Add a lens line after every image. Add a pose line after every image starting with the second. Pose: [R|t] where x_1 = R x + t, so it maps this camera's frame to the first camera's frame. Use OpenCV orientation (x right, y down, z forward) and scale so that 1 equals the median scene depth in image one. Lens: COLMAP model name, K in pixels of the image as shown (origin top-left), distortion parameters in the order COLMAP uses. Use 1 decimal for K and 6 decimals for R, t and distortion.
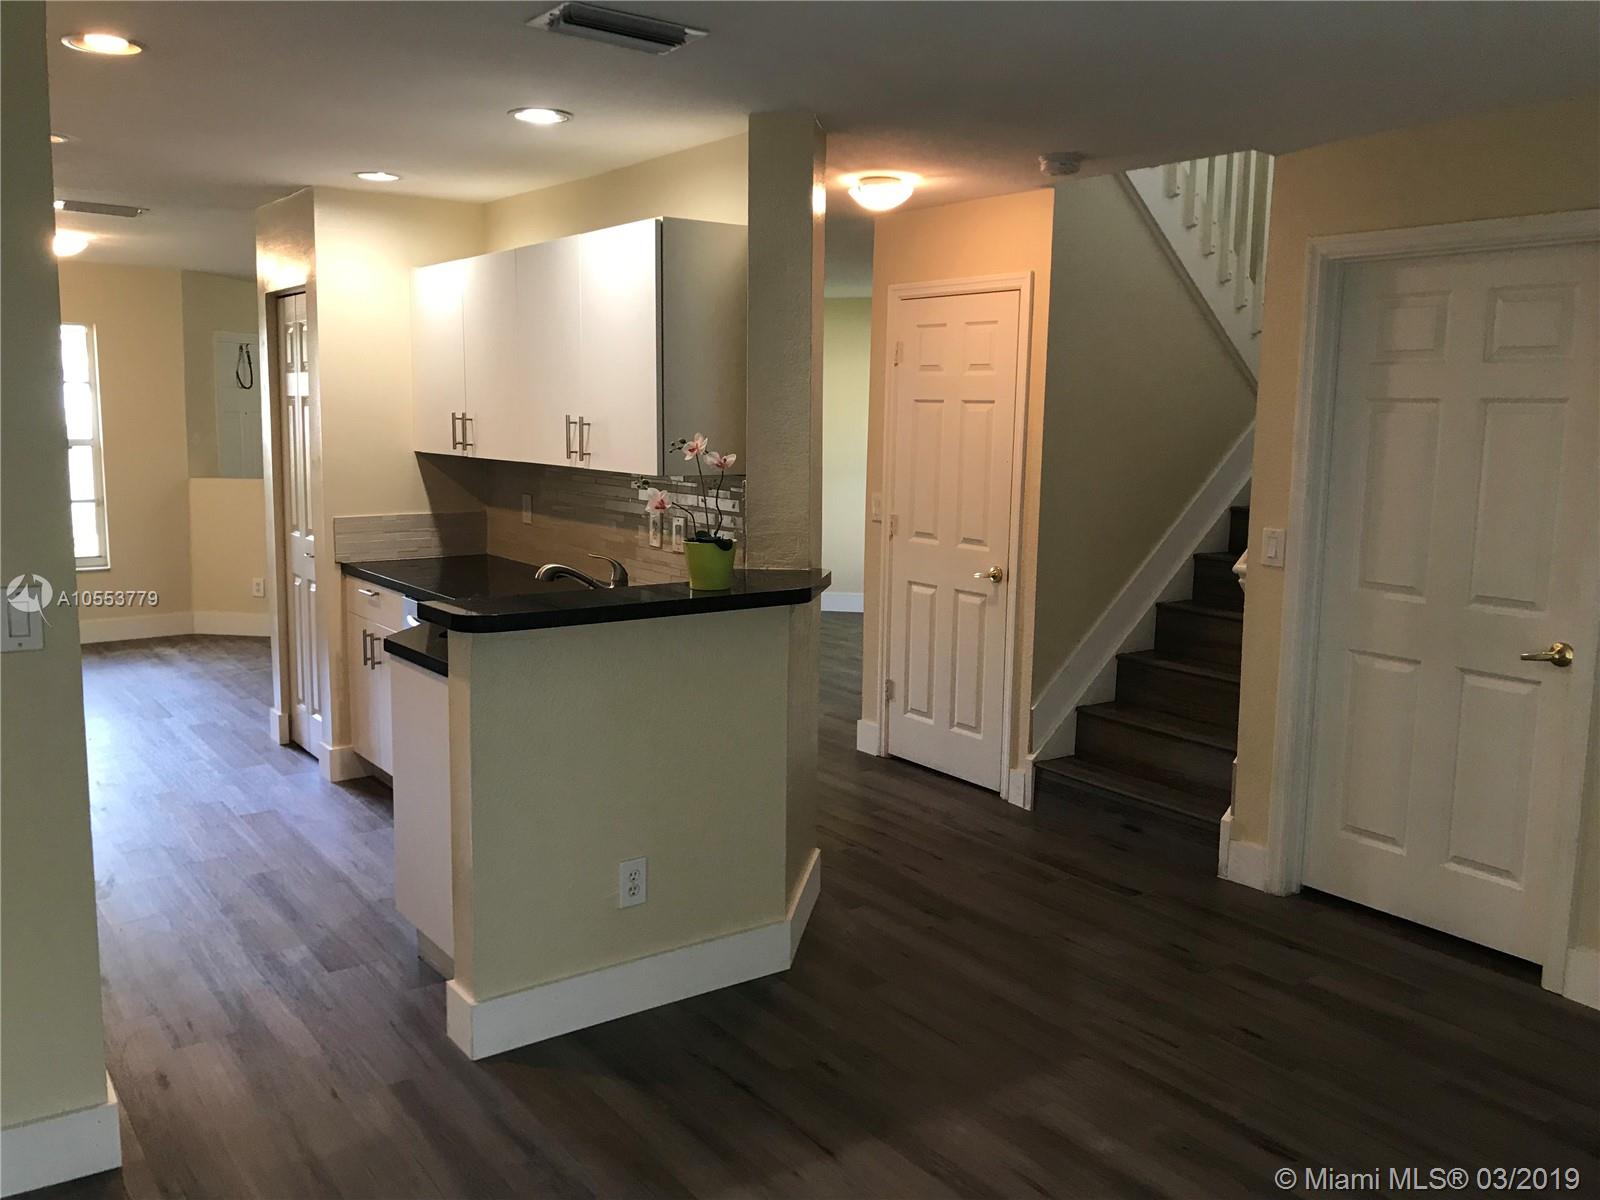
lens RADIAL K [[1317.6, 0, 797.1], [0, 1317.6, 608.9], [0, 0, 1]] dist [0.012950, 0.000591]
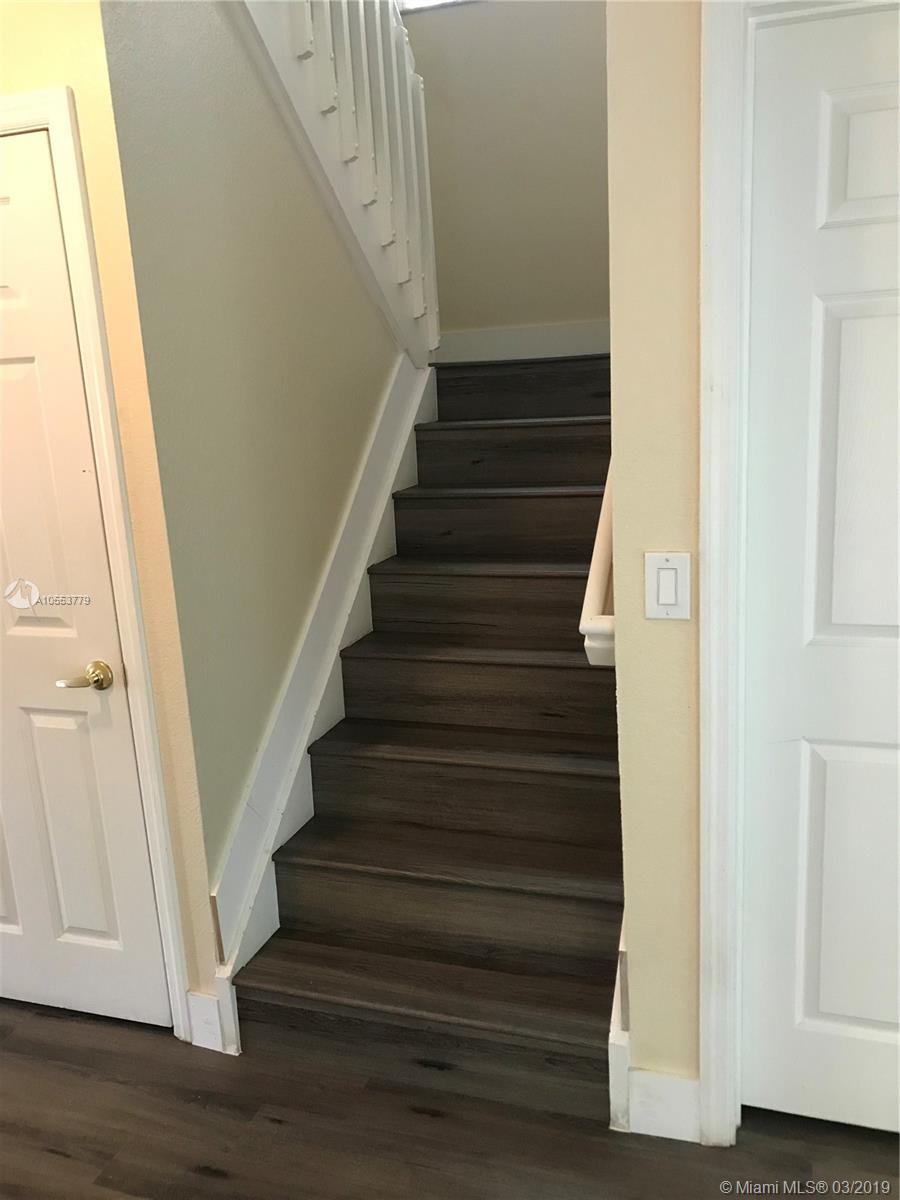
lens RADIAL K [[988.2, 0, 446.5], [0, 988.2, 606.8], [0, 0, 1]] dist [0.012950, 0.000591]
pose [[0.815933, -0.193245, 0.544895, 0.049091], [0.153000, 0.981057, 0.118823, -0.081910], [-0.557535, -0.013583, 0.830042, 0.576696]]
